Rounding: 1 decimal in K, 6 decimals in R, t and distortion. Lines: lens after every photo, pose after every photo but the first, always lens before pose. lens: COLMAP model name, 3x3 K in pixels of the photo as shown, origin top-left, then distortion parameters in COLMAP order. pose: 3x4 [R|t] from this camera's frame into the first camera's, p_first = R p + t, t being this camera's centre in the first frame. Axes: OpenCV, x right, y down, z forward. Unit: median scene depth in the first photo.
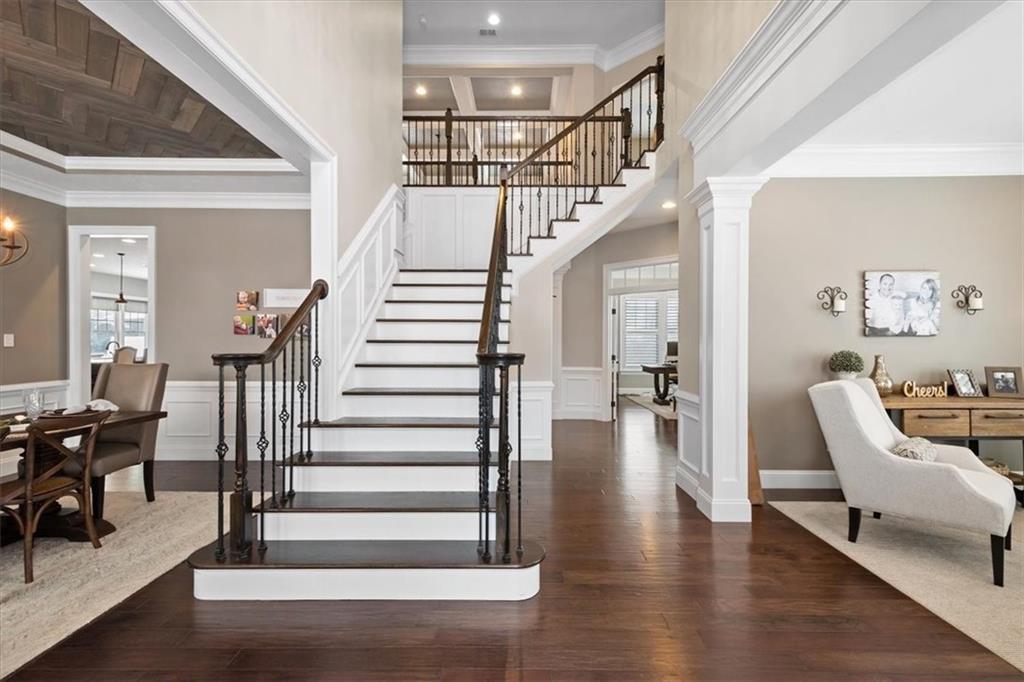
lens RADIAL K [[453.6, 0, 521.8], [0, 453.6, 342.0], [0, 0, 1]] dist [0.010838, -0.002456]
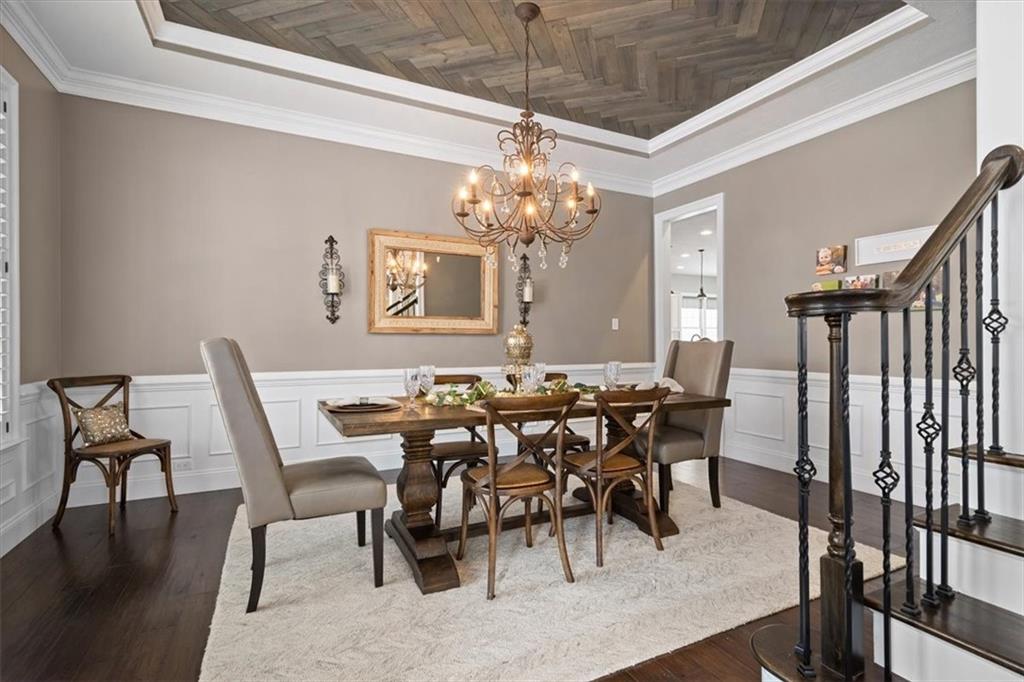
lens RADIAL K [[479.0, 0, 517.3], [0, 479.0, 337.1], [0, 0, 1]] dist [0.012518, -0.004246]
pose [[0.450680, -0.014950, -0.892560, -0.234153], [-0.000967, 0.999851, -0.017236, 0.068989], [0.892685, 0.008631, 0.450599, 0.341307]]
